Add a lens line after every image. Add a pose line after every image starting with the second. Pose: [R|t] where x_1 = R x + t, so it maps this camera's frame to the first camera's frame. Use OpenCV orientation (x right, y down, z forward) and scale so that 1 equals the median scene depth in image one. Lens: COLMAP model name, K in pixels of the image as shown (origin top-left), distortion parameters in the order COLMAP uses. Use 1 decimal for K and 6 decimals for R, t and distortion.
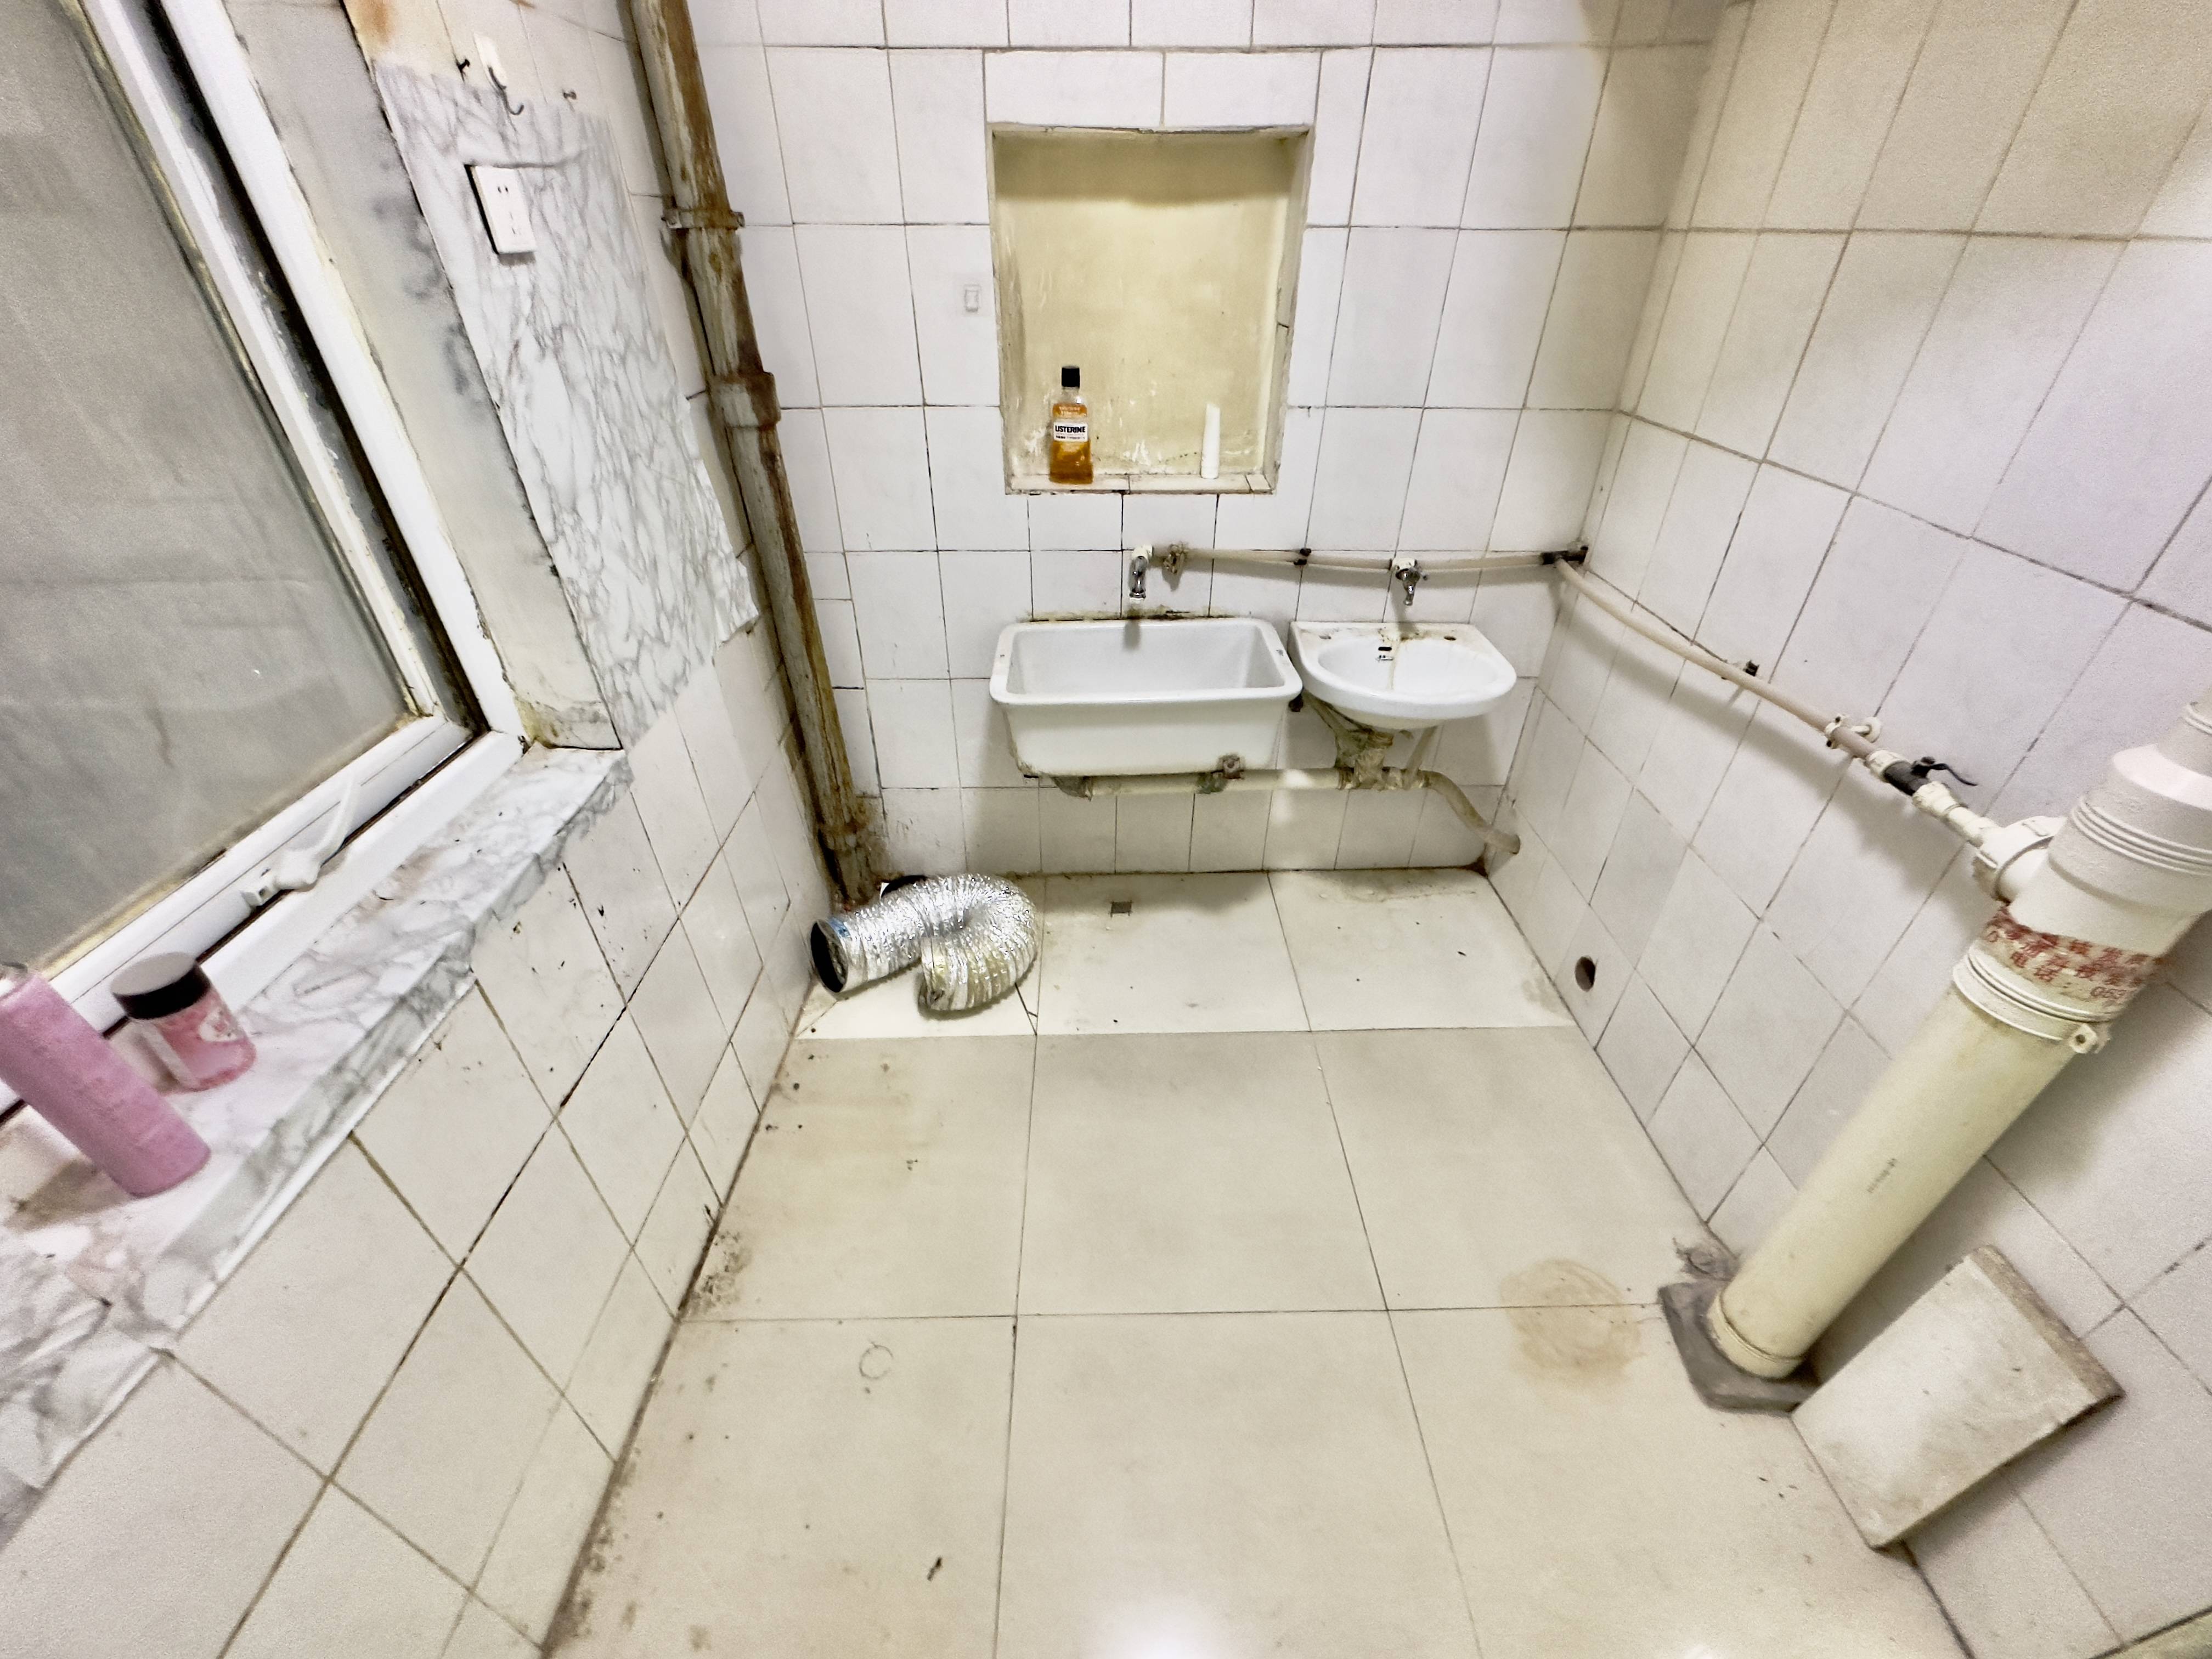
lens RADIAL K [[883.3, 0, 1106.5], [0, 883.3, 828.6], [0, 0, 1]] dist [-0.001559, 0.002307]
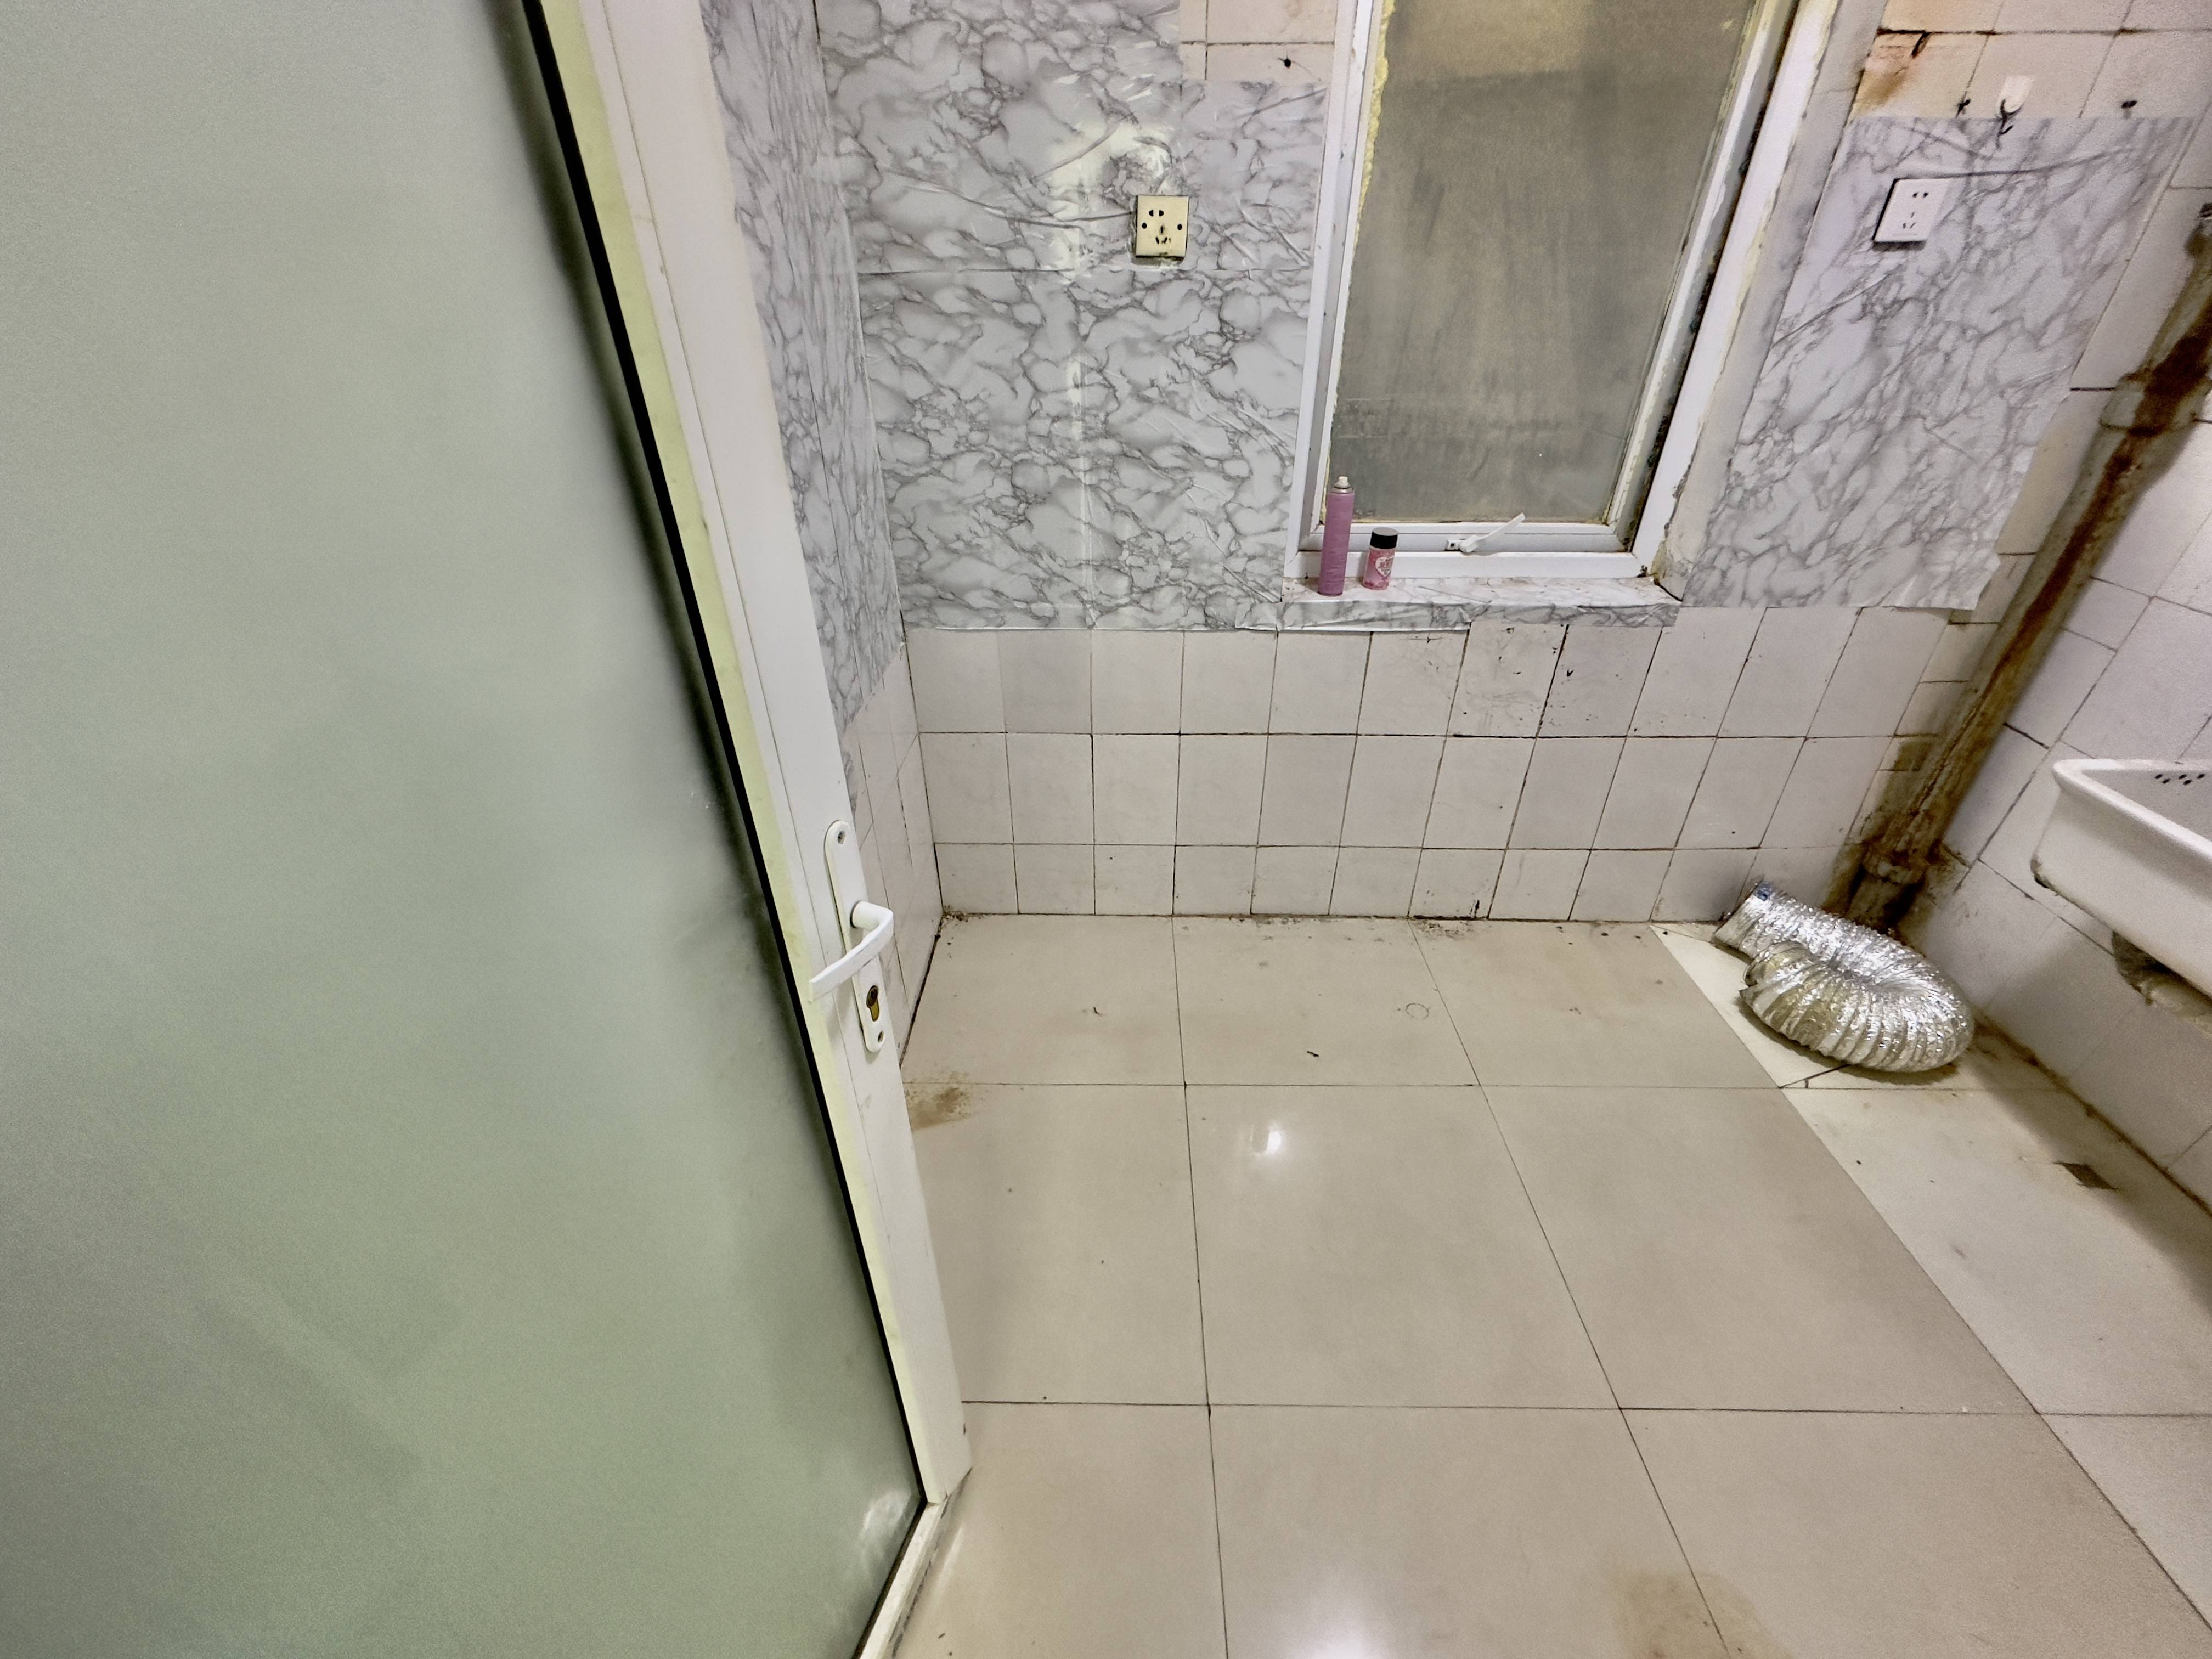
lens RADIAL K [[883.3, 0, 1110.4], [0, 883.3, 825.3], [0, 0, 1]] dist [-0.001559, 0.002307]
pose [[-0.026187, 0.546770, -0.836873, 0.846149], [-0.557287, 0.687019, 0.466301, 0.004207], [0.829907, 0.478589, 0.286717, 0.031142]]
